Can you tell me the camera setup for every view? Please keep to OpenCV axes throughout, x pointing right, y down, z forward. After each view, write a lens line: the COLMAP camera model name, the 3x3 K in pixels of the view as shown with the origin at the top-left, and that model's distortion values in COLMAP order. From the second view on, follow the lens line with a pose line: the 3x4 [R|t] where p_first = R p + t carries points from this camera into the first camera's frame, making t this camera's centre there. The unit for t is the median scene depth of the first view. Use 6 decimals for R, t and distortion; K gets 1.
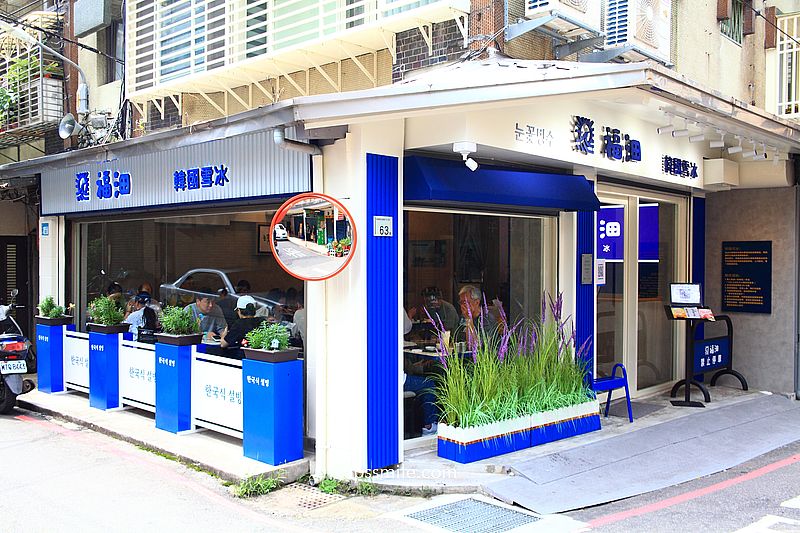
lens RADIAL K [[745.7, 0, 400.0], [0, 745.7, 266.5], [0, 0, 1]] dist [-0.012481, 0.001471]
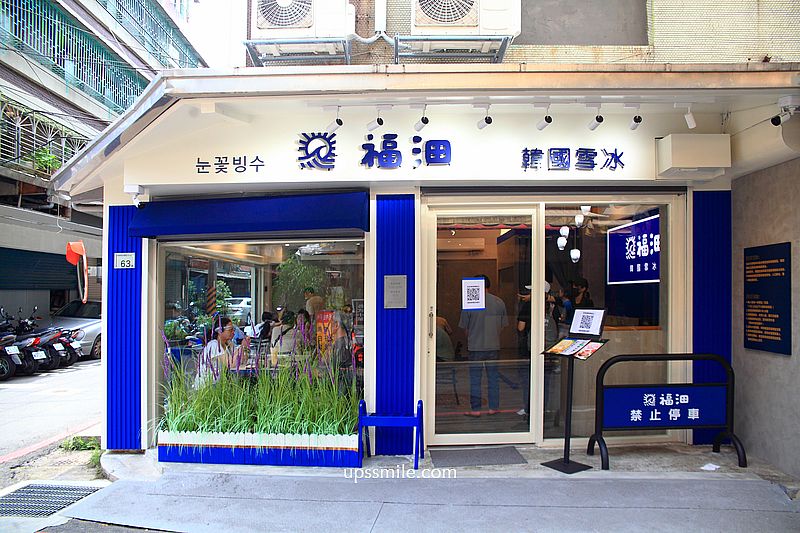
lens RADIAL K [[562.4, 0, 402.2], [0, 562.4, 271.8], [0, 0, 1]] dist [-0.074544, 0.000340]
pose [[0.687030, -0.045866, -0.725180, 0.763454], [0.011360, 0.998562, -0.052394, 0.015335], [0.726540, 0.027758, 0.686563, 0.542014]]
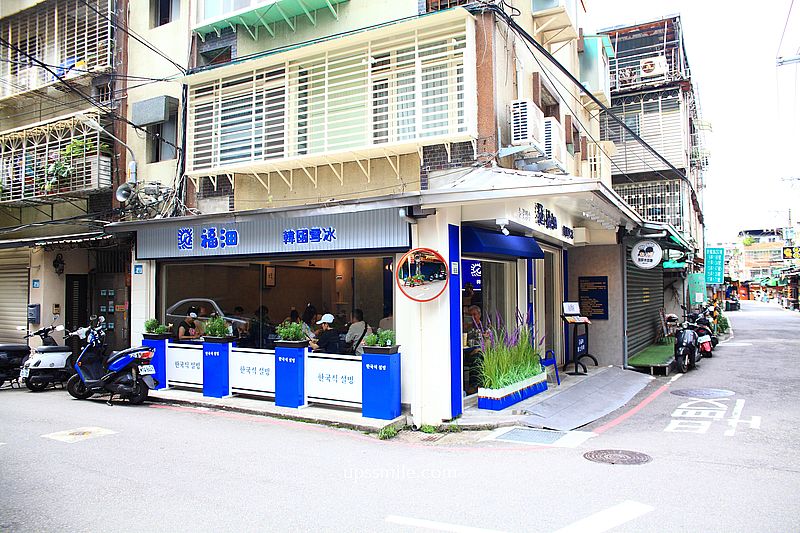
lens RADIAL K [[562.4, 0, 402.2], [0, 562.4, 271.8], [0, 0, 1]] dist [-0.074544, 0.000340]
pose [[0.964432, -0.001281, 0.264329, -0.360441], [0.013018, 0.999005, -0.042657, 0.004394], [-0.264012, 0.044581, 0.963489, -0.126500]]
